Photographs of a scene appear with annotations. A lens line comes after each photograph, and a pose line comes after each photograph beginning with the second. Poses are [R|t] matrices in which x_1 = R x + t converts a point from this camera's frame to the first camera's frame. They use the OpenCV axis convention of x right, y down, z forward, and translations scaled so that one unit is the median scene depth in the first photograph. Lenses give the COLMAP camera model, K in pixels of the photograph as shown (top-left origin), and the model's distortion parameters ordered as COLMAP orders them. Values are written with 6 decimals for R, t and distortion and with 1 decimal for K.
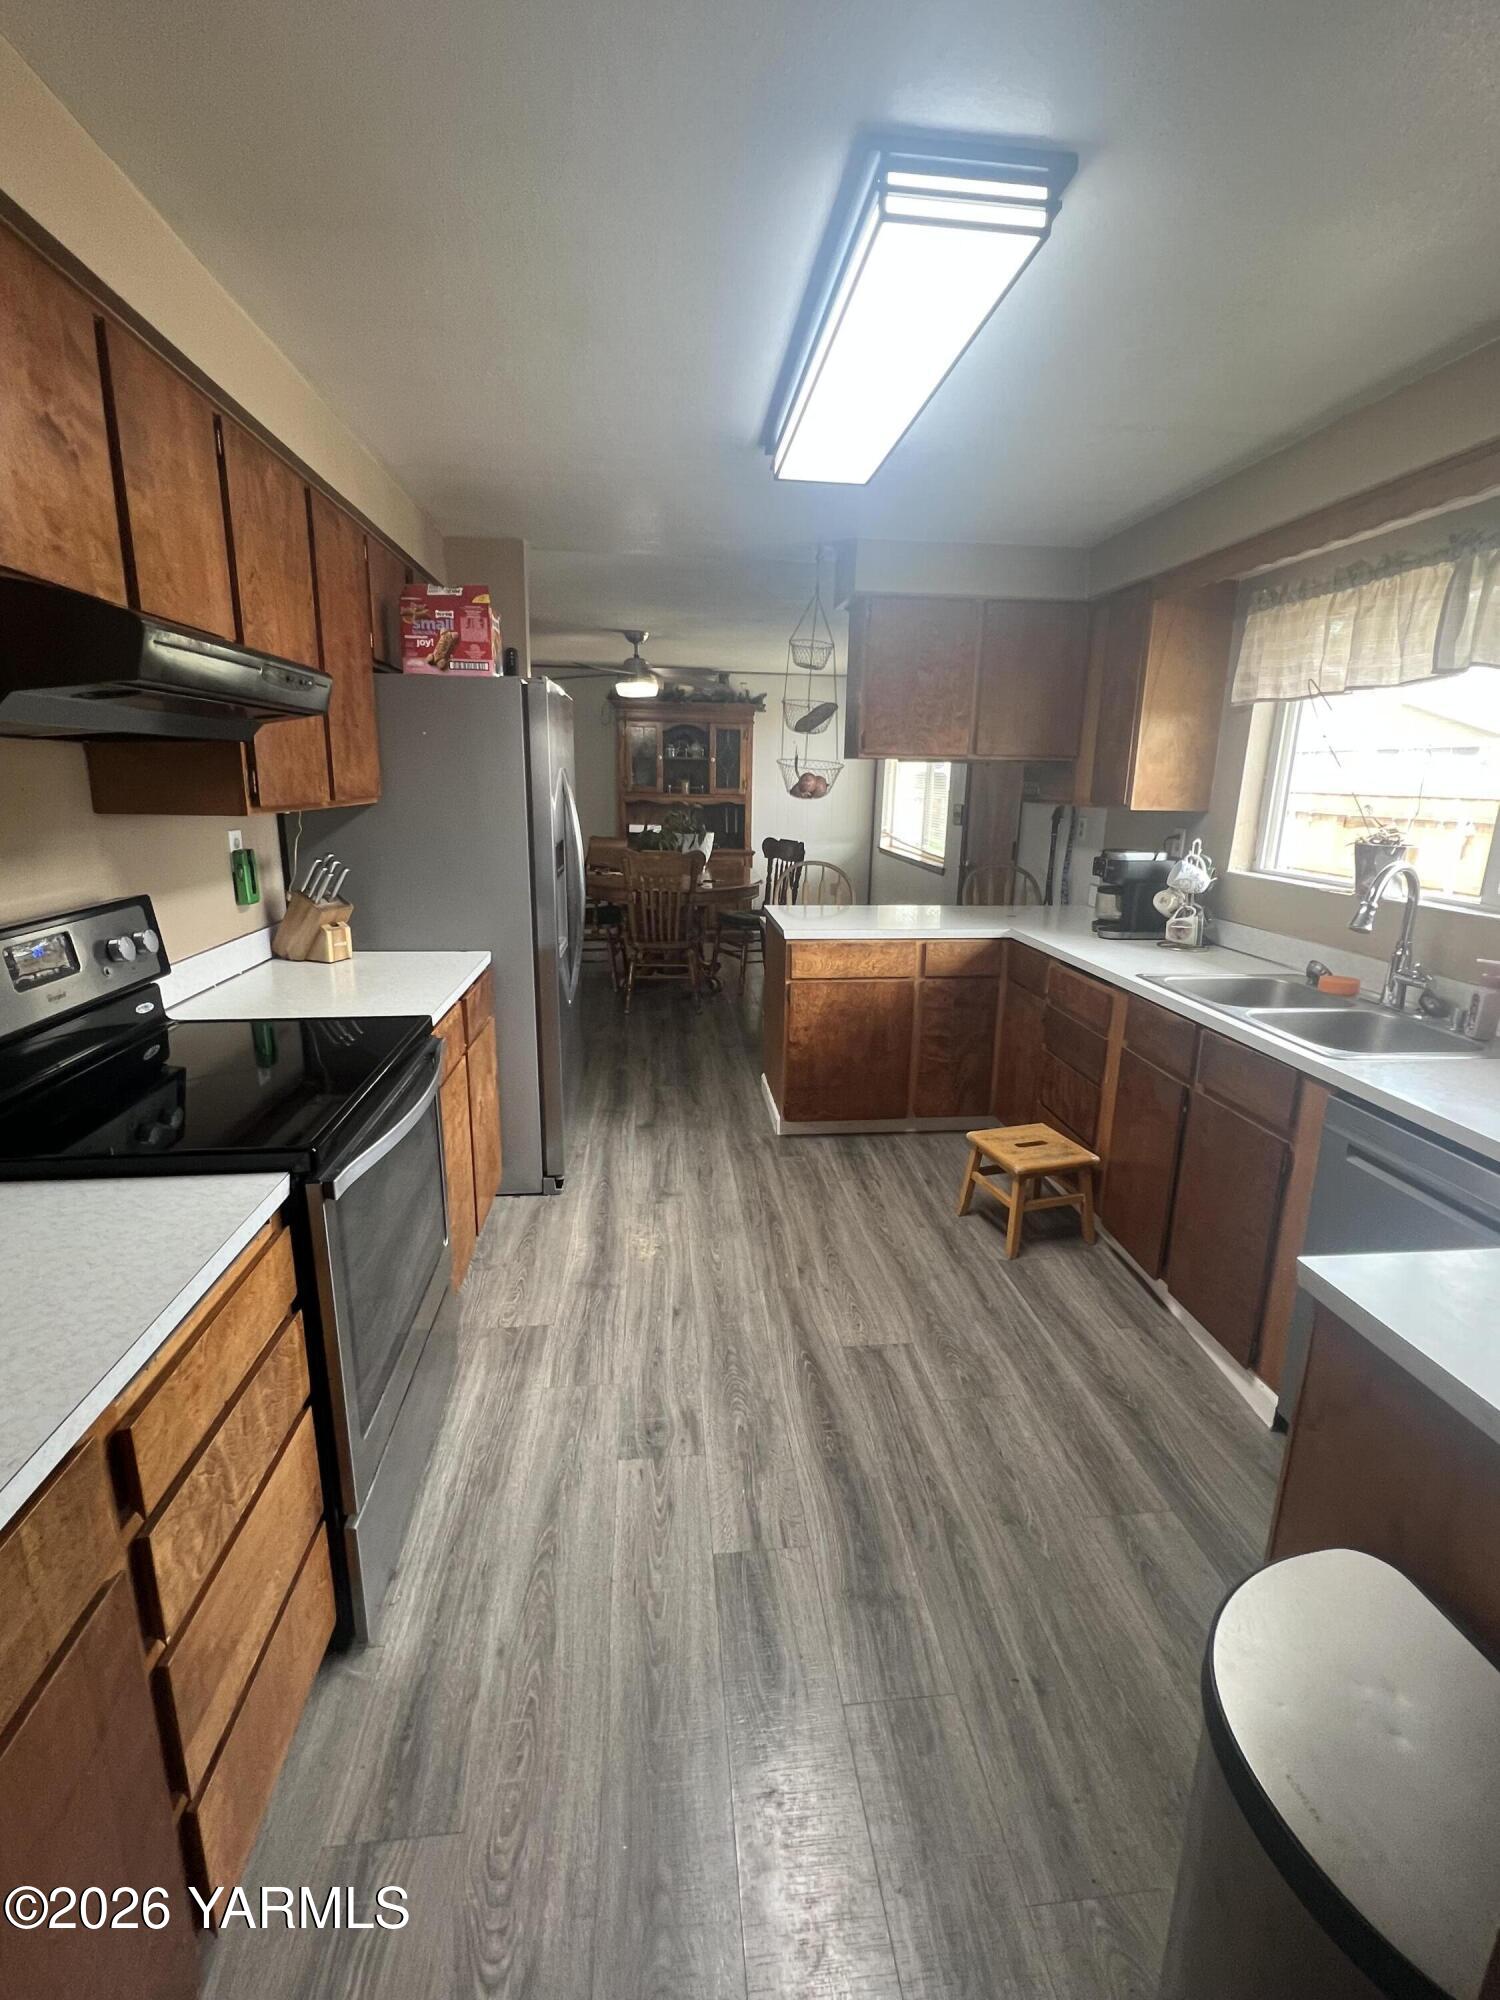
lens RADIAL K [[912.3, 0, 753.4], [0, 912.3, 999.9], [0, 0, 1]] dist [0.000390, 0.000057]
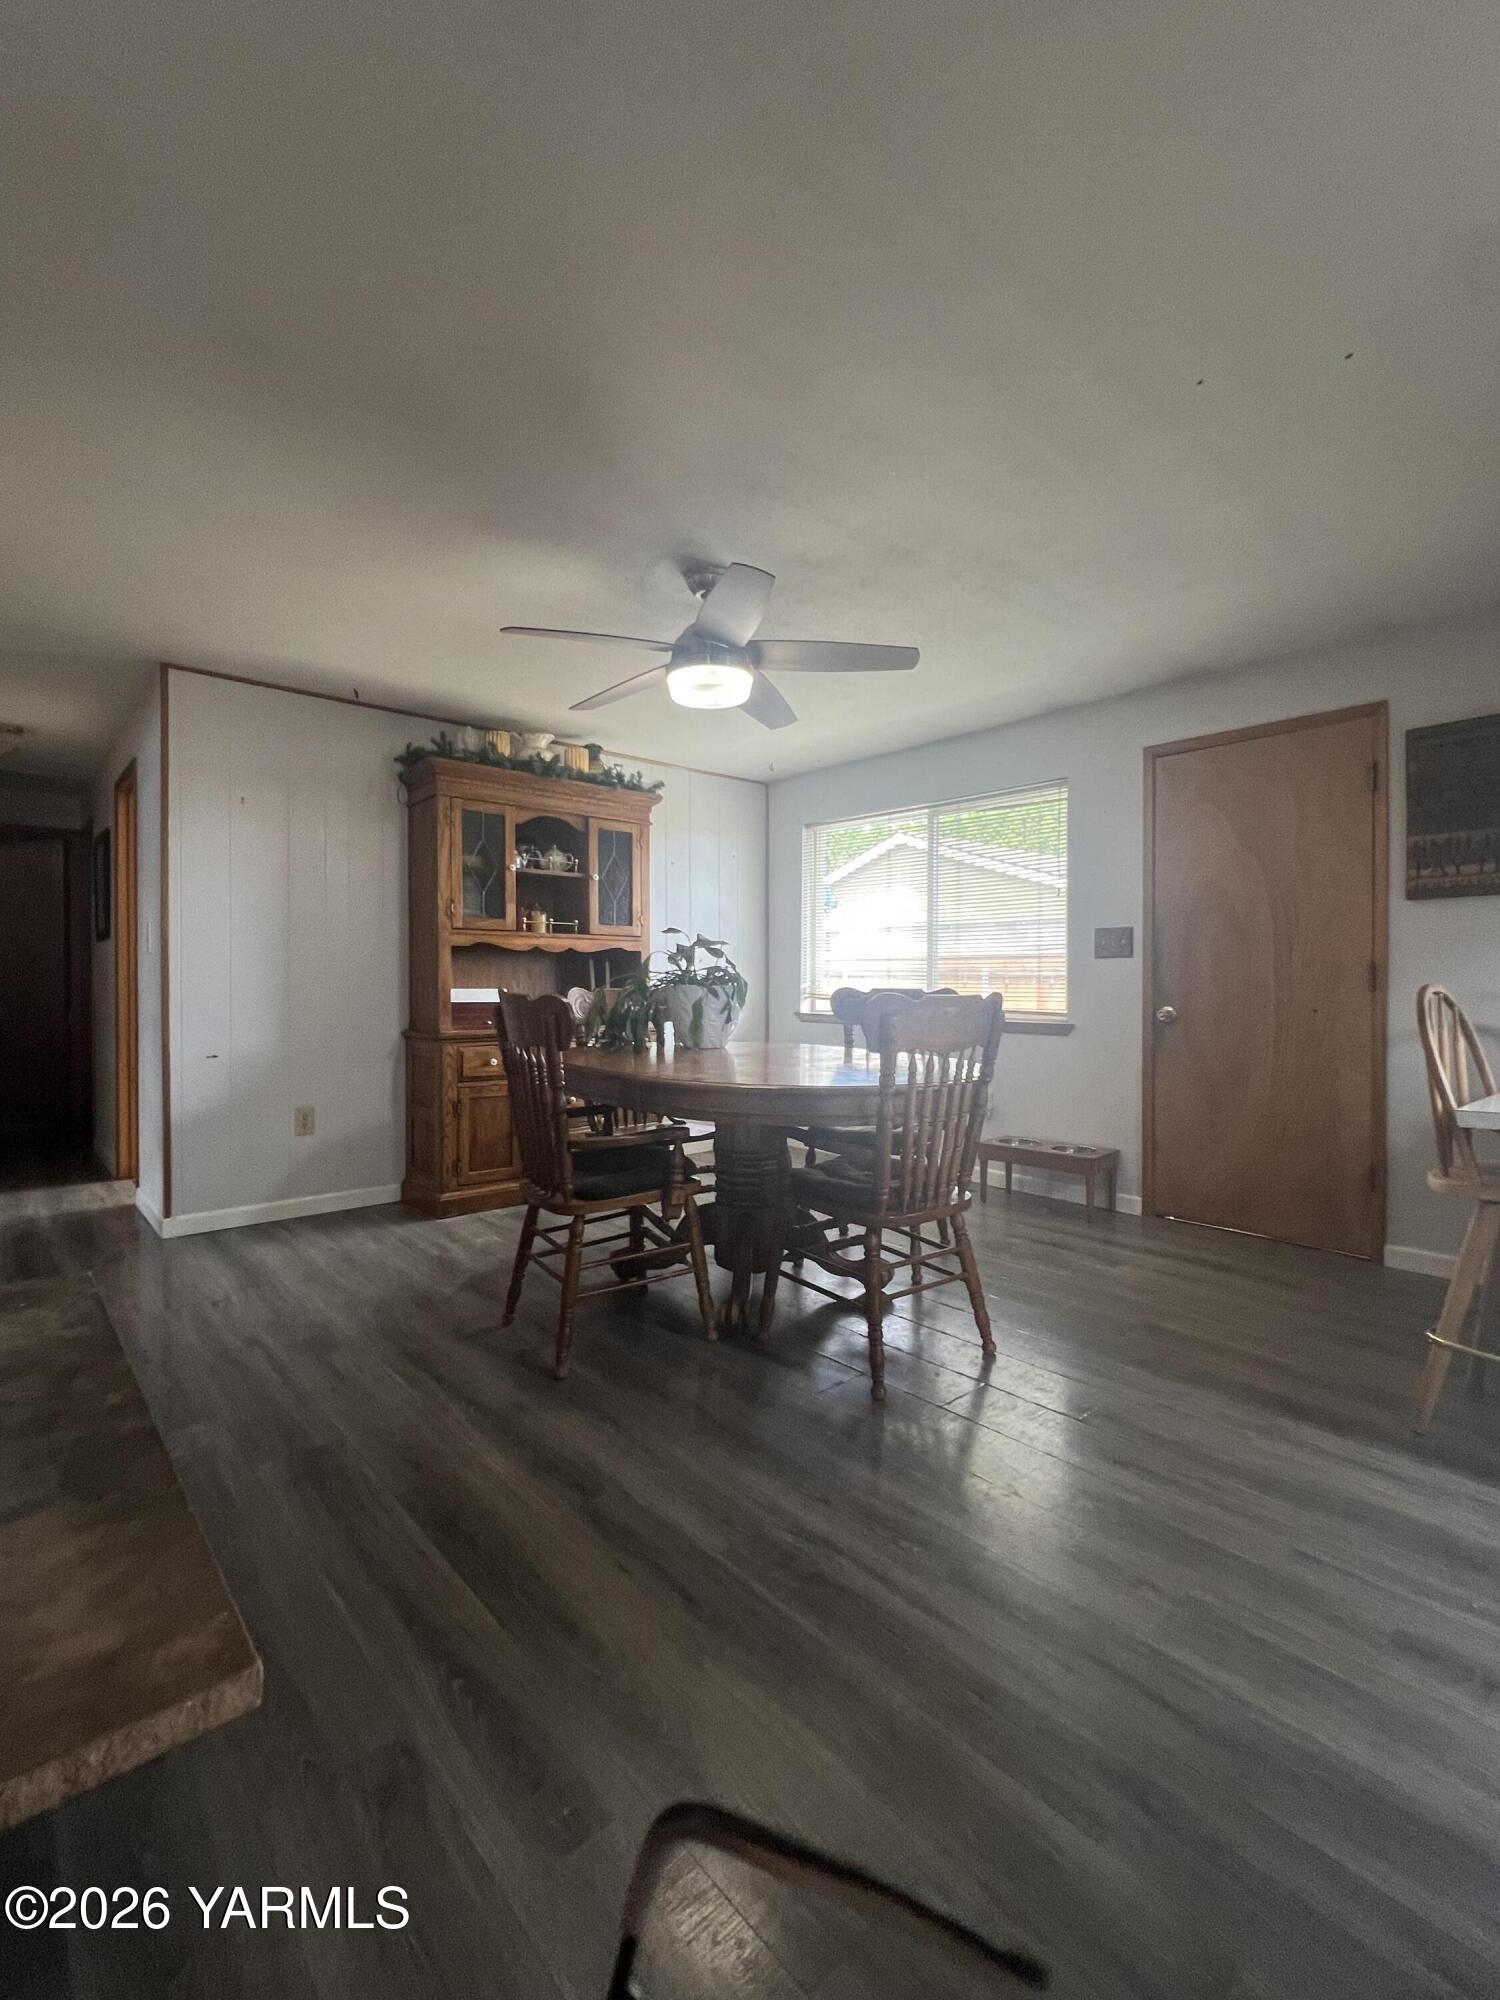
lens RADIAL K [[912.3, 0, 749.7], [0, 912.3, 992.6], [0, 0, 1]] dist [0.000390, 0.000057]
pose [[0.822730, -0.026127, 0.567832, -0.298673], [0.152593, 0.972428, -0.176349, -0.070490], [-0.547568, 0.231735, 0.804032, 0.485009]]
